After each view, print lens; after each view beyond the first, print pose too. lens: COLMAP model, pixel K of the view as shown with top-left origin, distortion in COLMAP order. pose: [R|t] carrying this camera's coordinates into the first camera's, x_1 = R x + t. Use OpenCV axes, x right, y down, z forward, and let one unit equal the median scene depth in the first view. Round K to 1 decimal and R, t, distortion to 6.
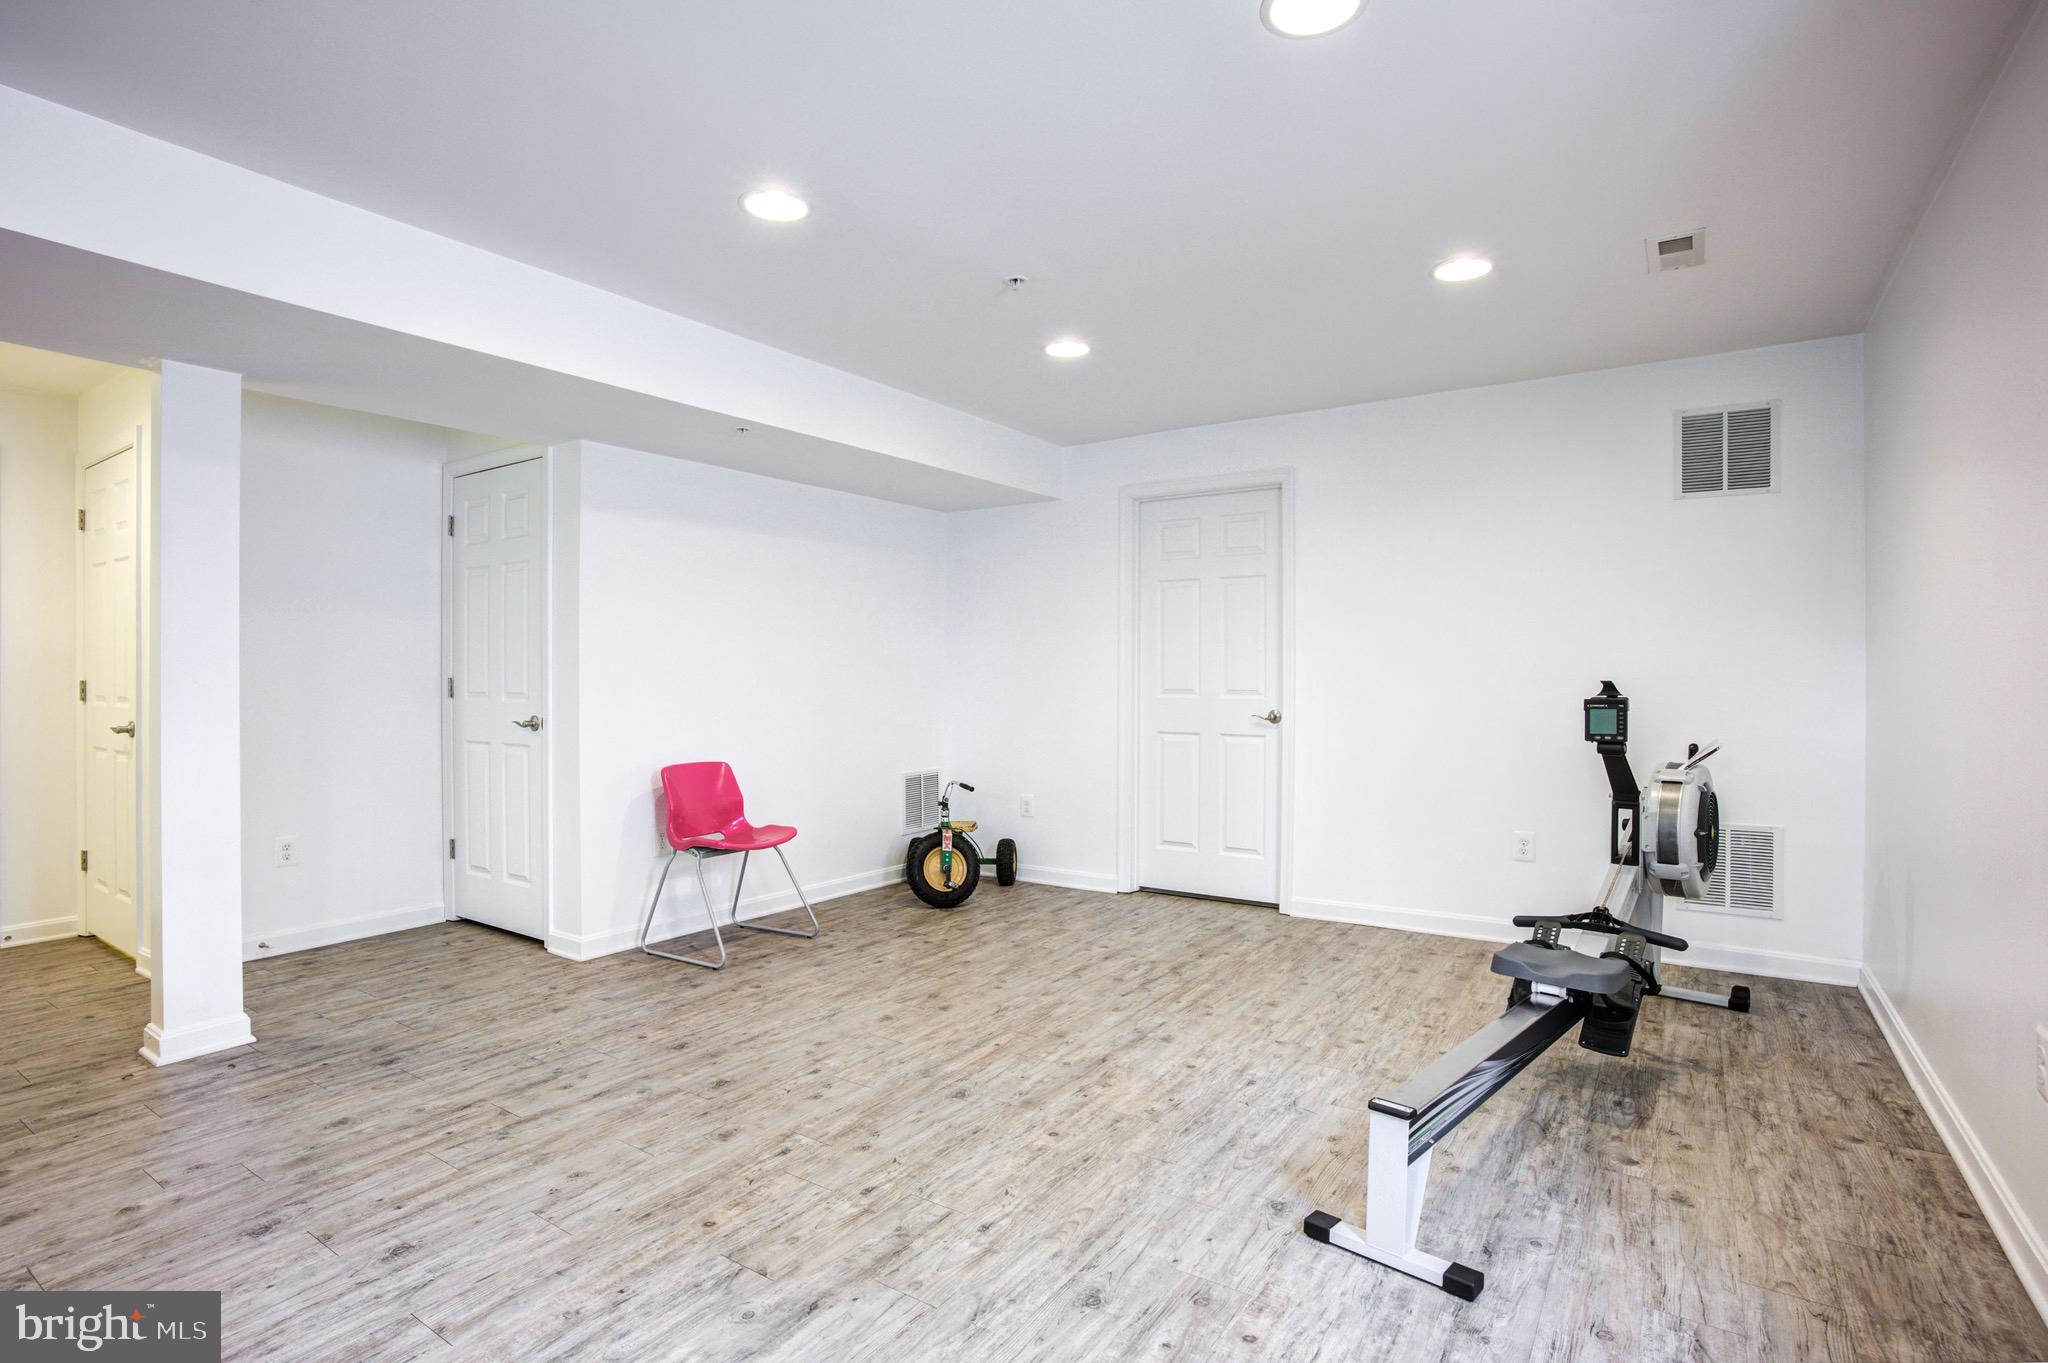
lens RADIAL K [[996.5, 0, 1003.5], [0, 996.5, 673.1], [0, 0, 1]] dist [-0.081754, 0.039574]
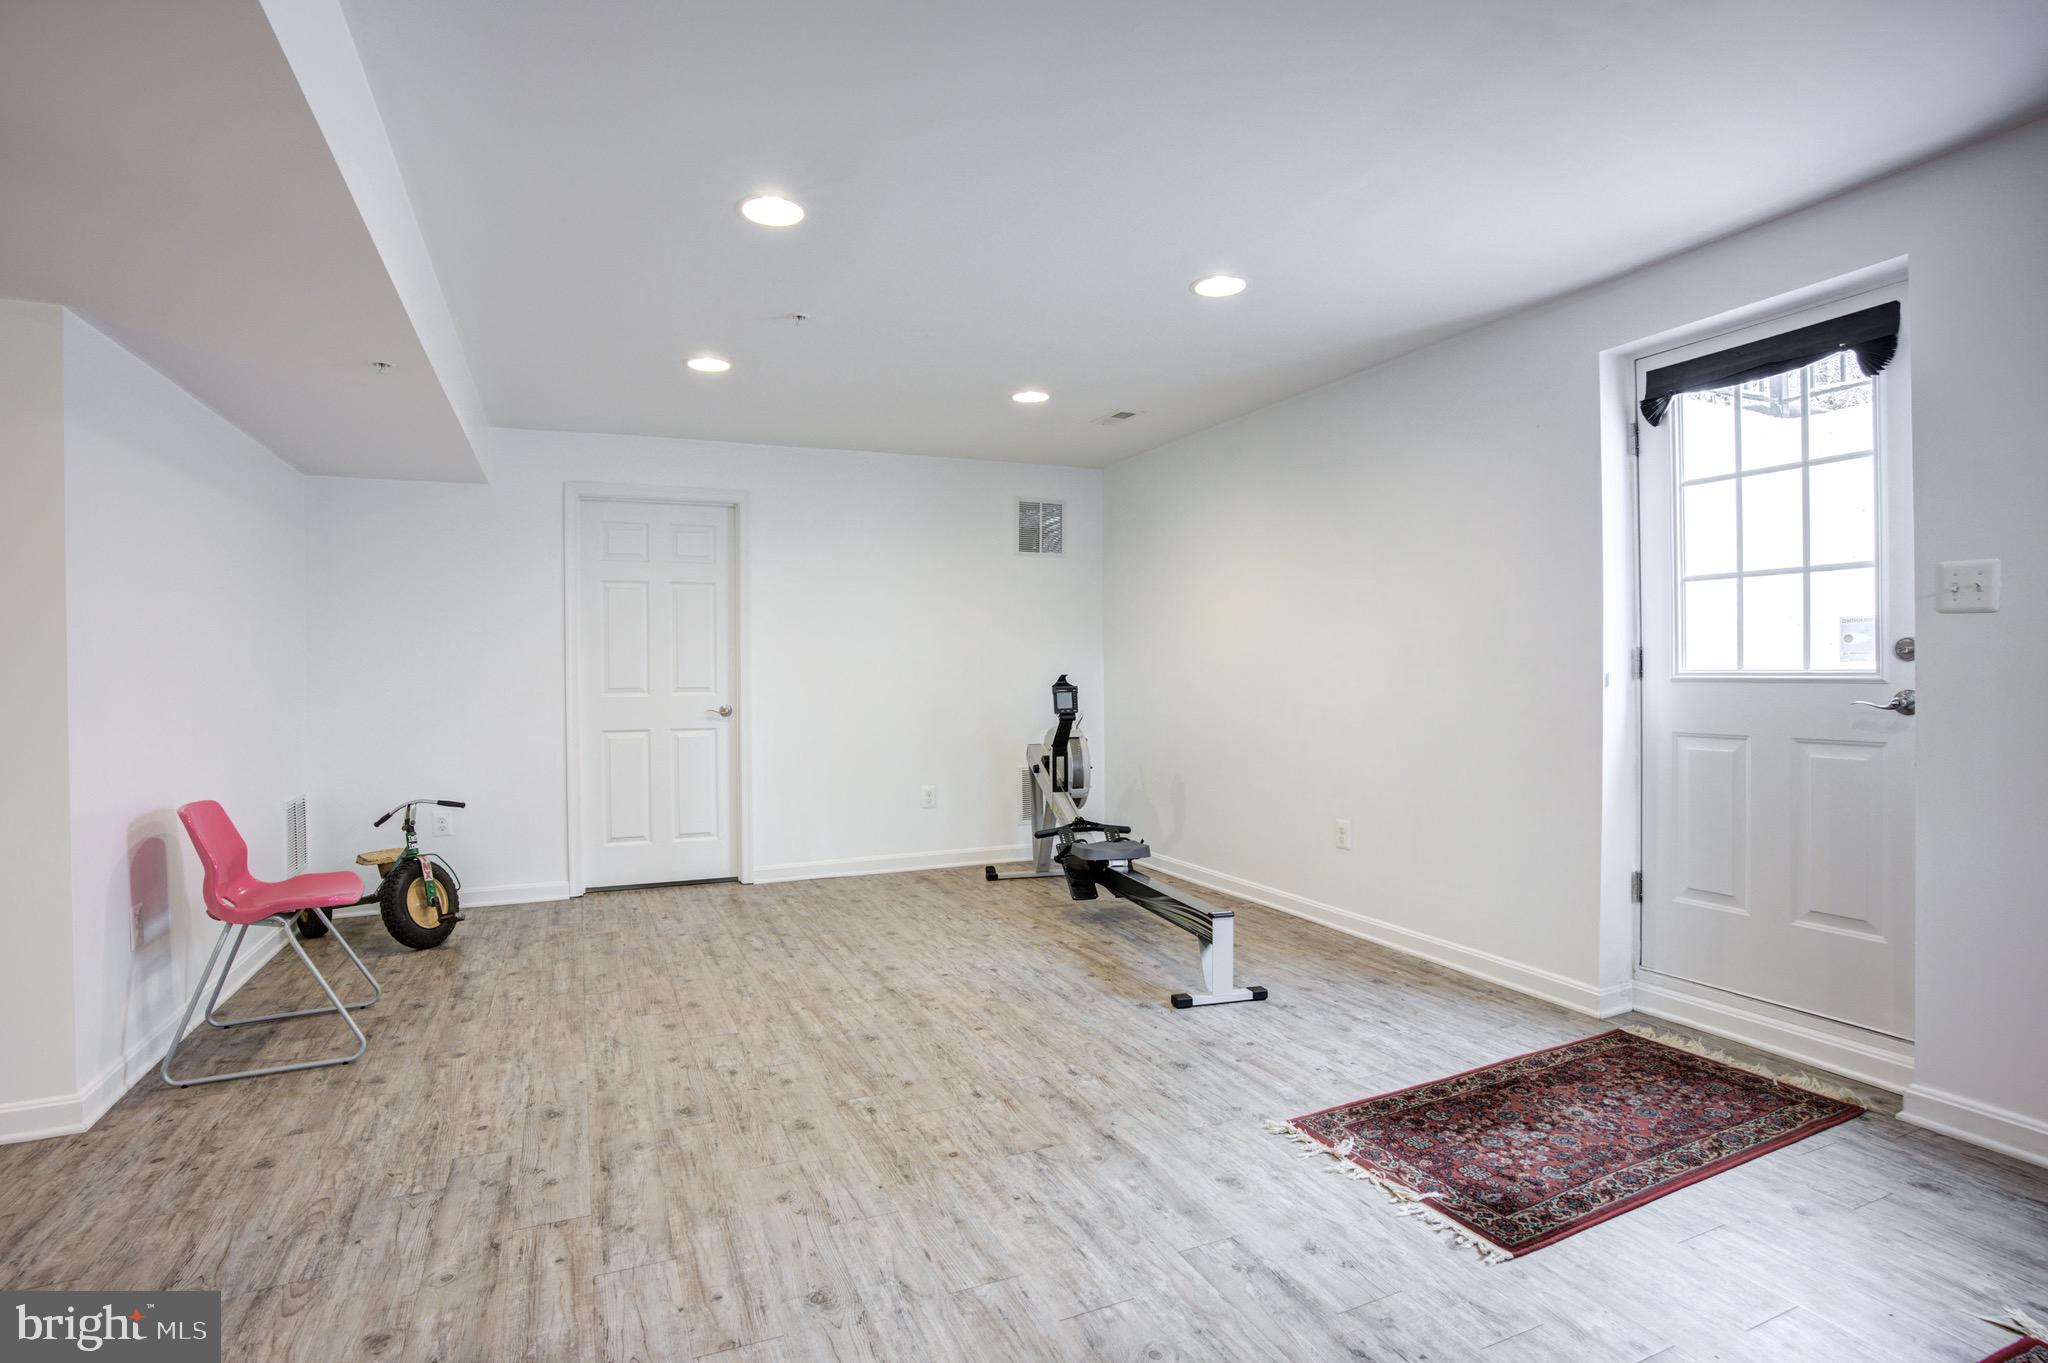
lens RADIAL K [[996.5, 0, 1003.5], [0, 996.5, 673.1], [0, 0, 1]] dist [-0.081754, 0.039574]
pose [[0.548339, -0.008111, 0.836217, -0.726041], [0.006452, 0.999964, 0.005469, -0.003186], [-0.836231, 0.002396, 0.548372, 0.186188]]
